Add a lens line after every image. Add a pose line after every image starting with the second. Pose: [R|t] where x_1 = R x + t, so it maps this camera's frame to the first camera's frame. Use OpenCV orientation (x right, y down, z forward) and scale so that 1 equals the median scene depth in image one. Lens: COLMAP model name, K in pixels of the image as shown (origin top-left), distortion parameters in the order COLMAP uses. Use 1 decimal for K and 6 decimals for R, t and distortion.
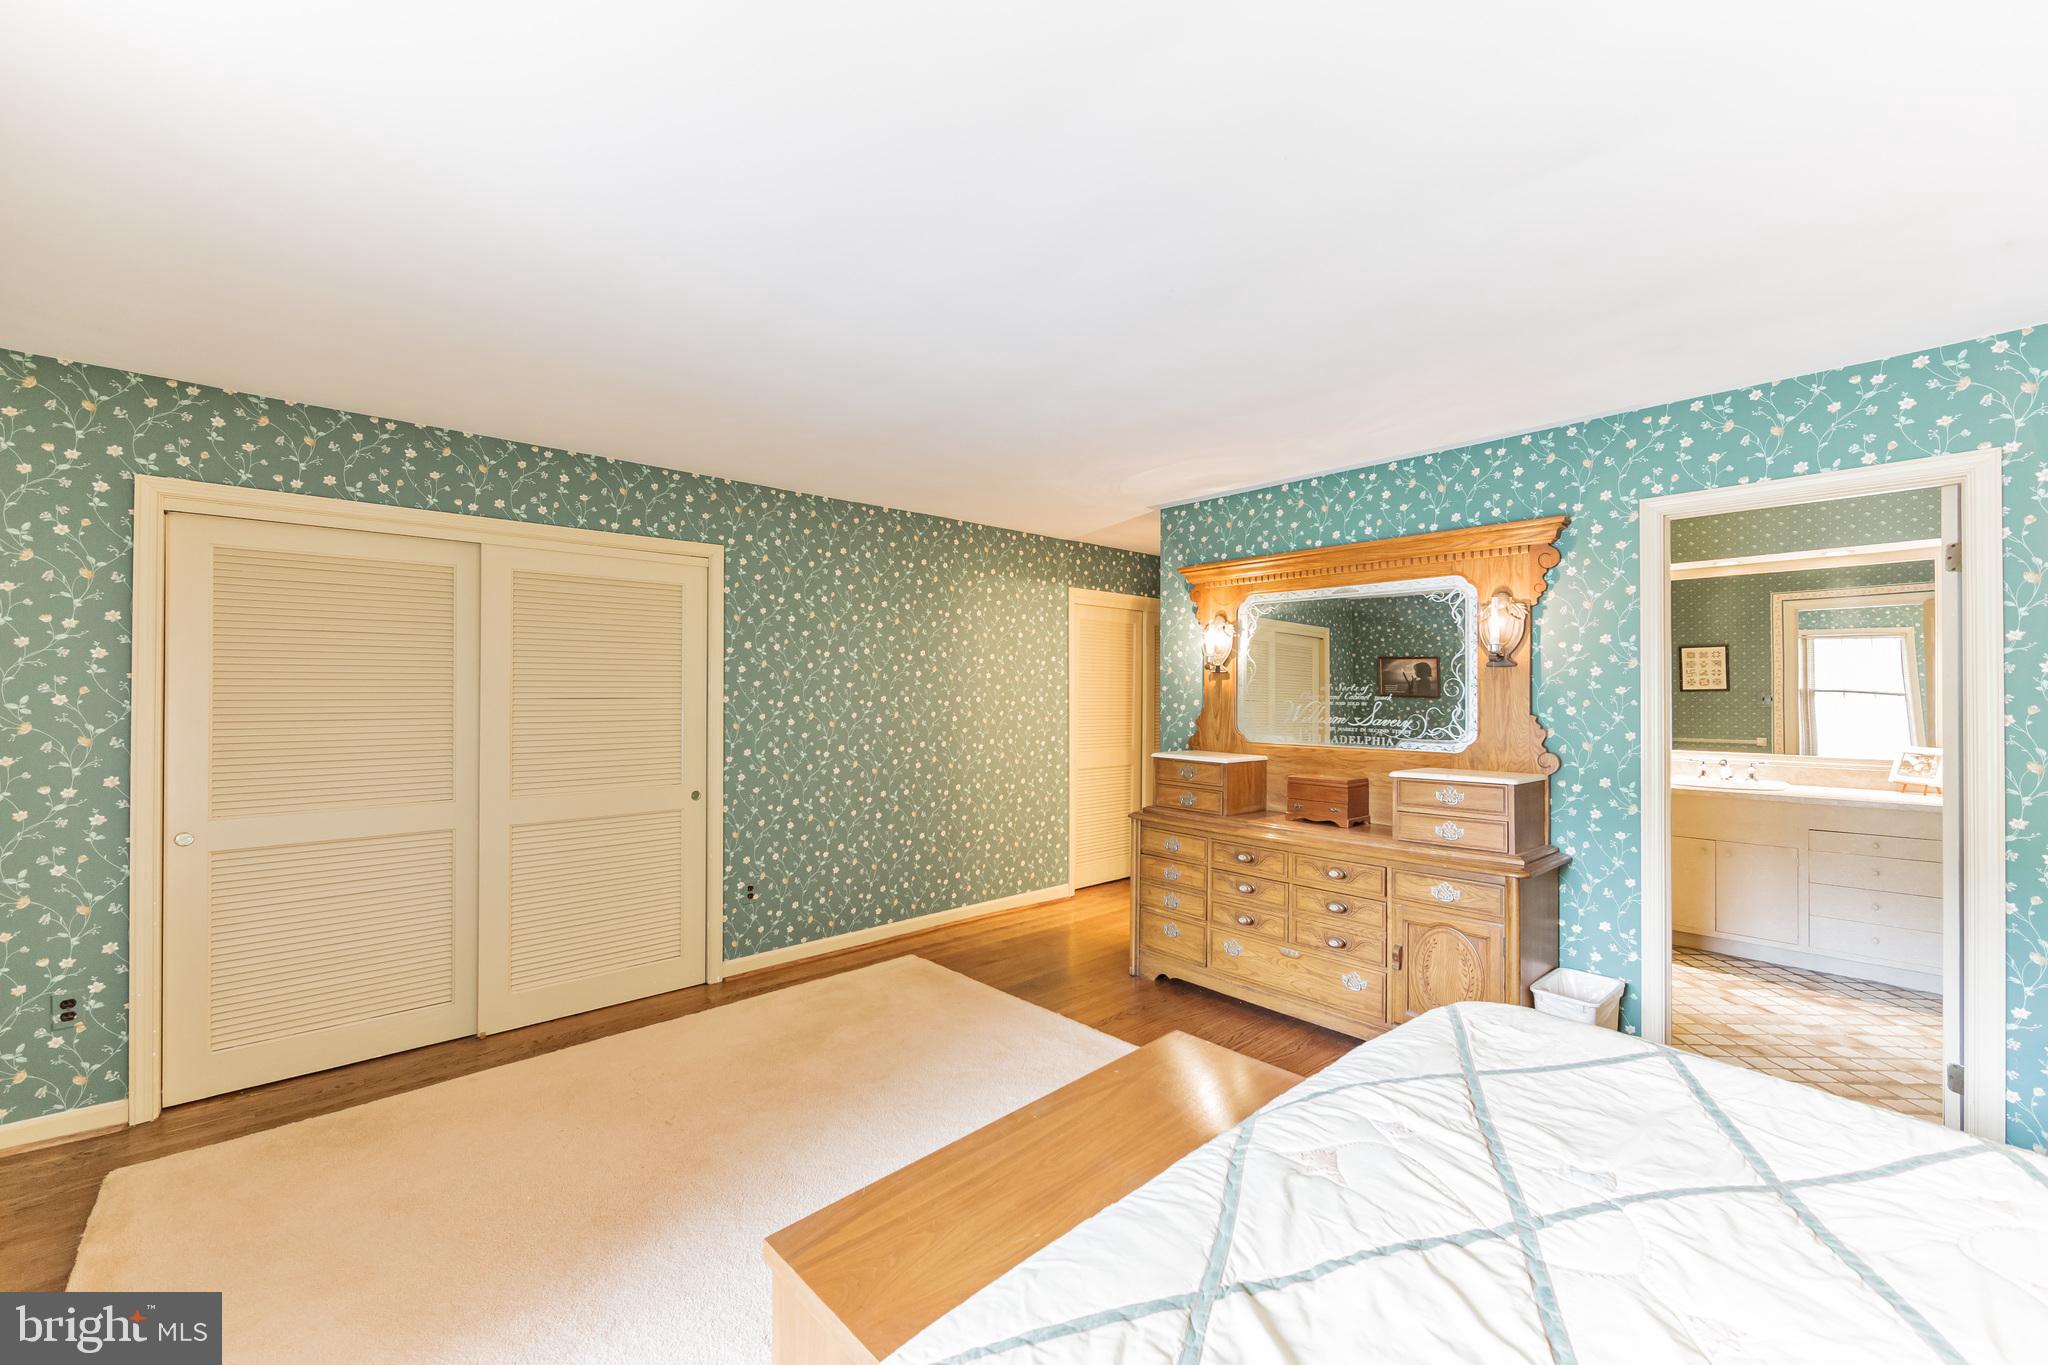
lens RADIAL K [[801.2, 0, 1027.9], [0, 801.2, 687.1], [0, 0, 1]] dist [-0.007904, -0.000449]
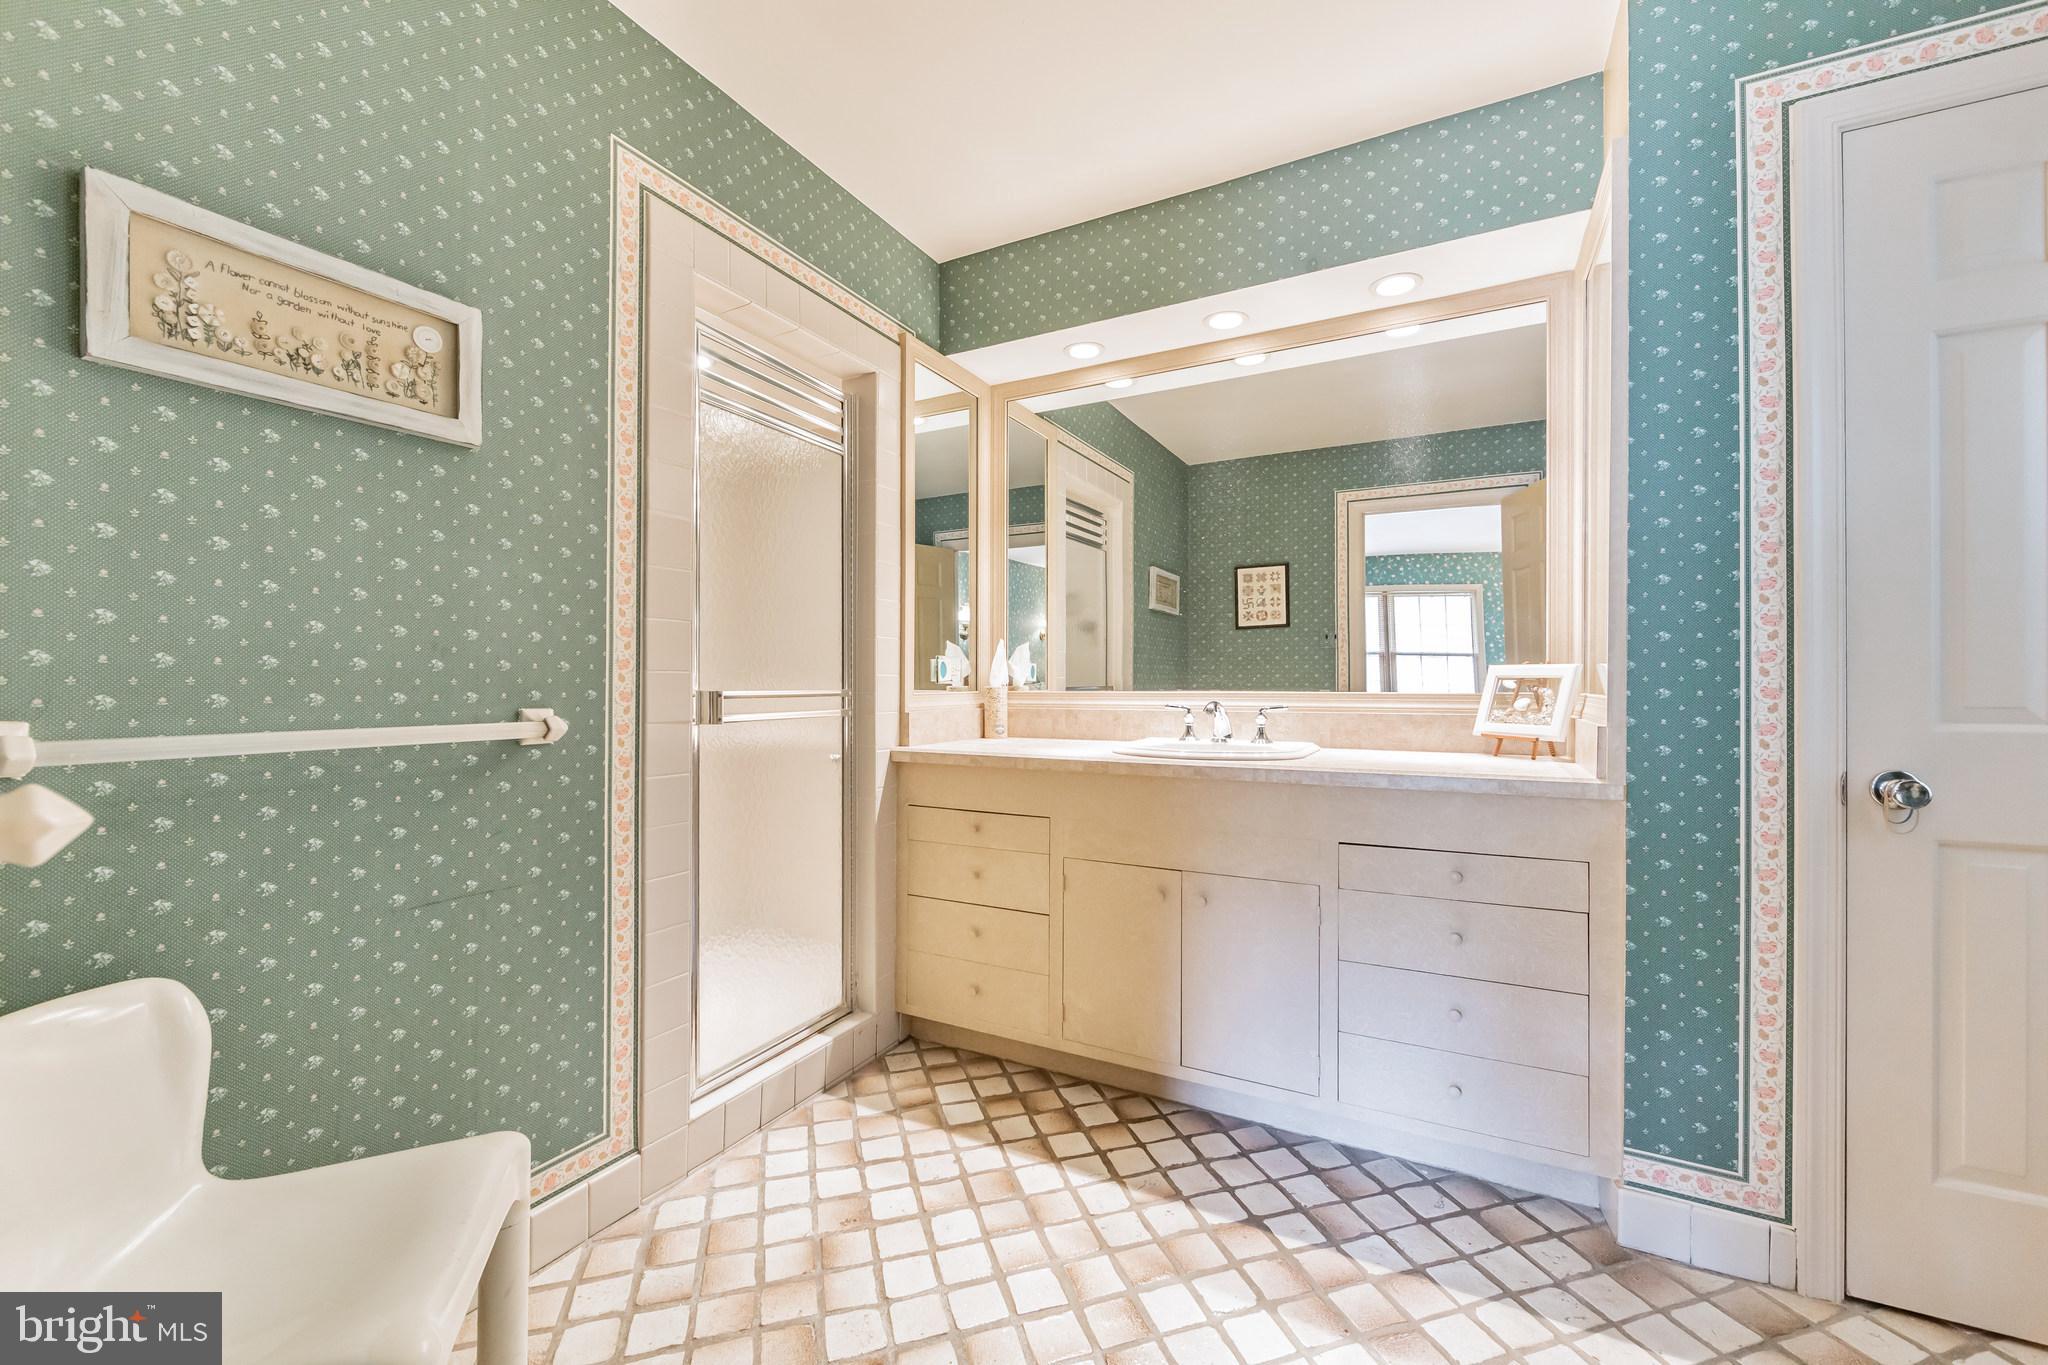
lens RADIAL K [[801.2, 0, 1025.7], [0, 801.2, 684.0], [0, 0, 1]] dist [-0.007904, -0.000449]
pose [[0.944772, 0.002571, 0.327717, 0.620004], [-0.002798, 0.999996, 0.000222, 0.083314], [-0.327715, -0.001126, 0.944776, 0.585842]]
